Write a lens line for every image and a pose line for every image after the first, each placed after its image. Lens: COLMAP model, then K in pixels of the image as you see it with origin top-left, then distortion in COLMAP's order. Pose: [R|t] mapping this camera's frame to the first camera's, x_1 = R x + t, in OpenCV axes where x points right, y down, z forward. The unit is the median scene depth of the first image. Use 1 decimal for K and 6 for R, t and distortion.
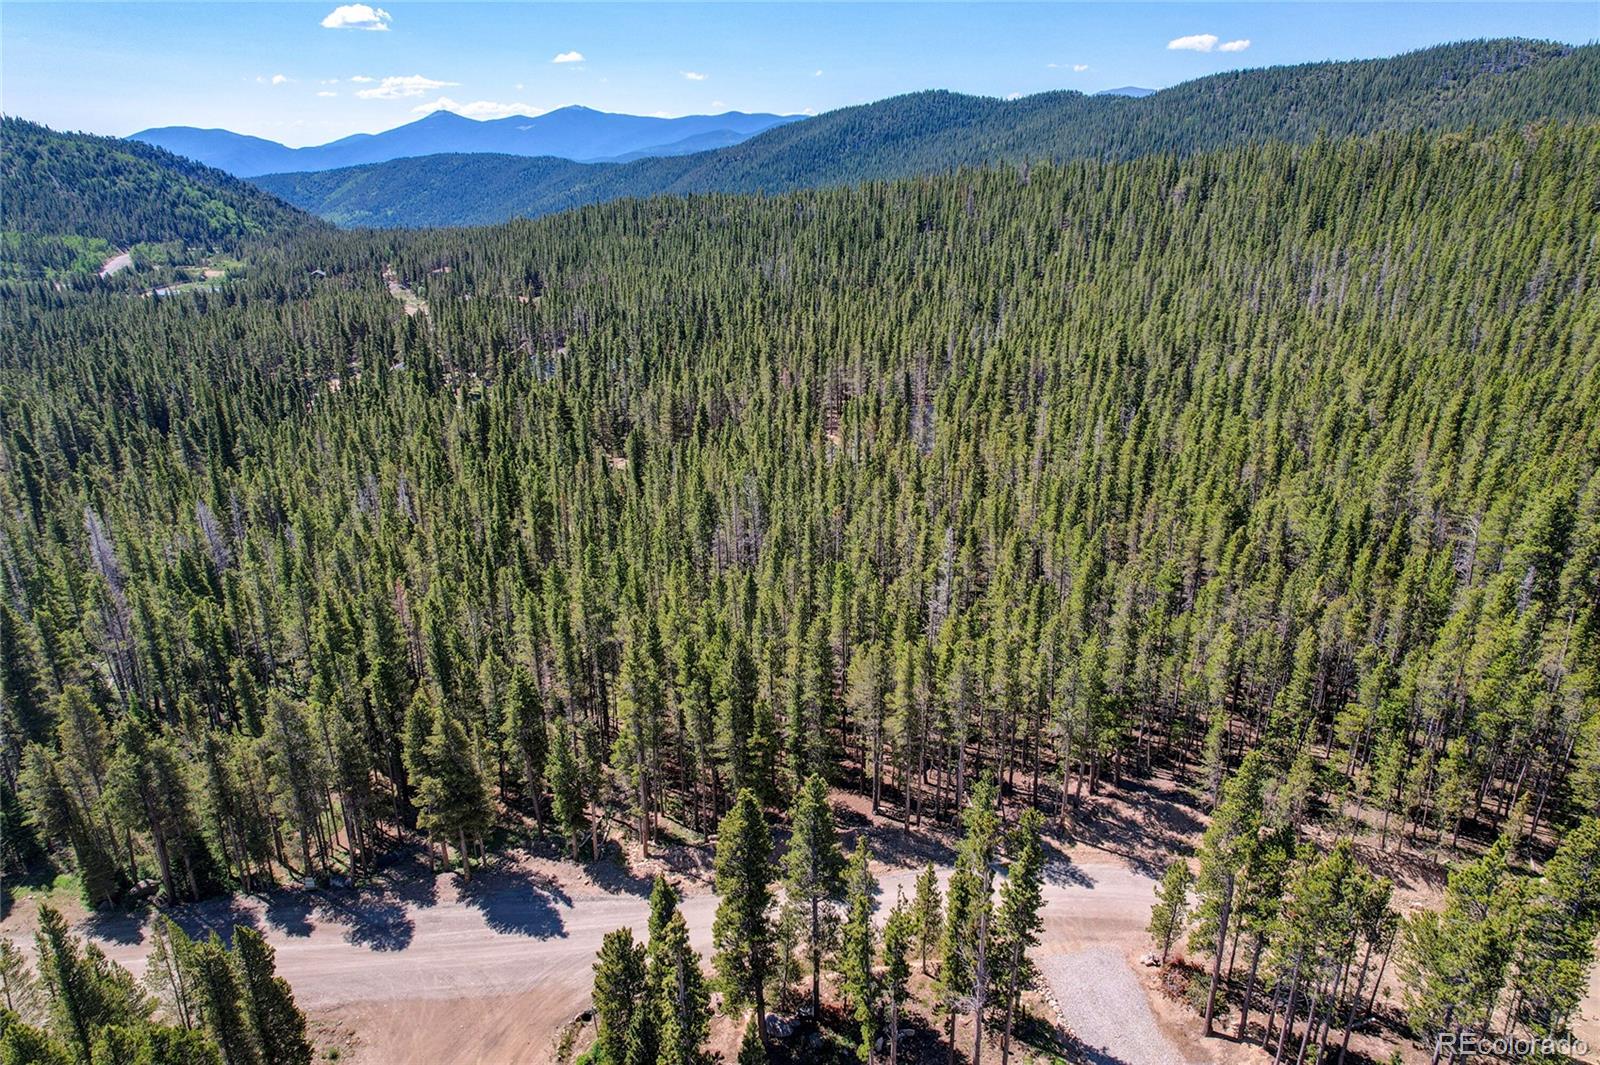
lens RADIAL K [[1021.2, 0, 806.8], [0, 1021.2, 528.3], [0, 0, 1]] dist [-0.073928, 0.074123]
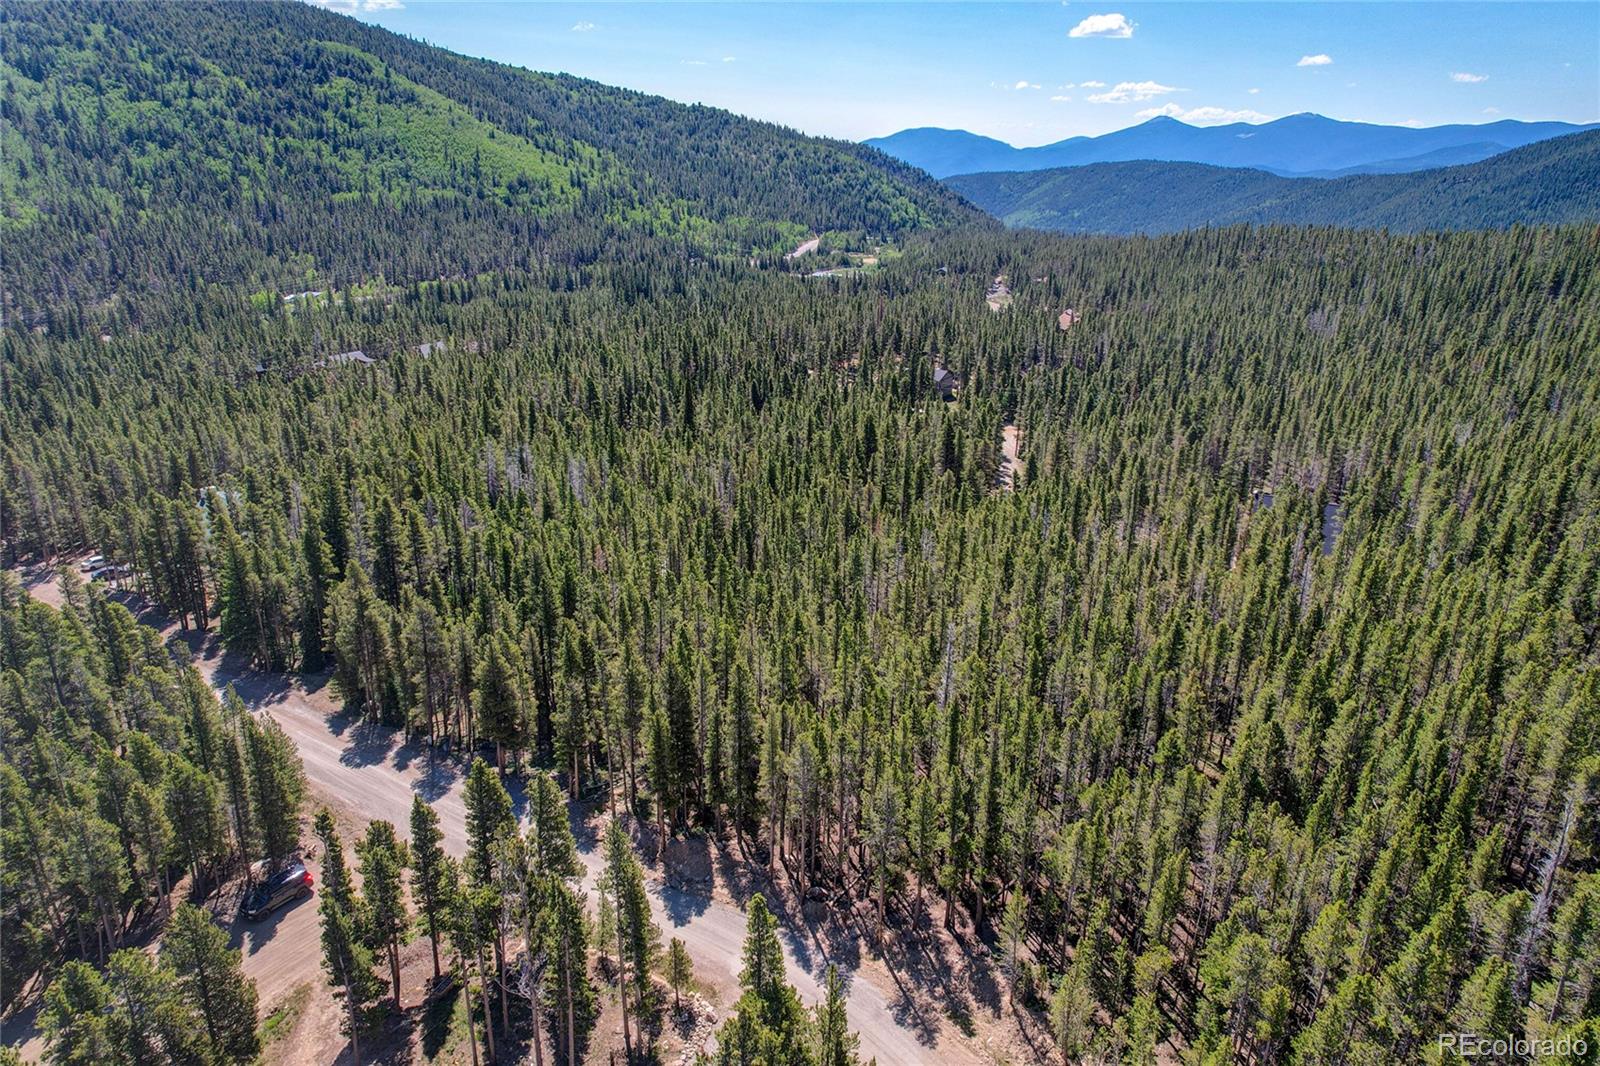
lens RADIAL K [[1025.4, 0, 808.9], [0, 1025.4, 538.9], [0, 0, 1]] dist [-0.075359, 0.071074]
pose [[0.802150, 0.229389, -0.551304, 0.578357], [-0.227382, 0.971051, 0.073196, -0.126241], [0.552134, 0.066643, 0.831088, 0.094074]]
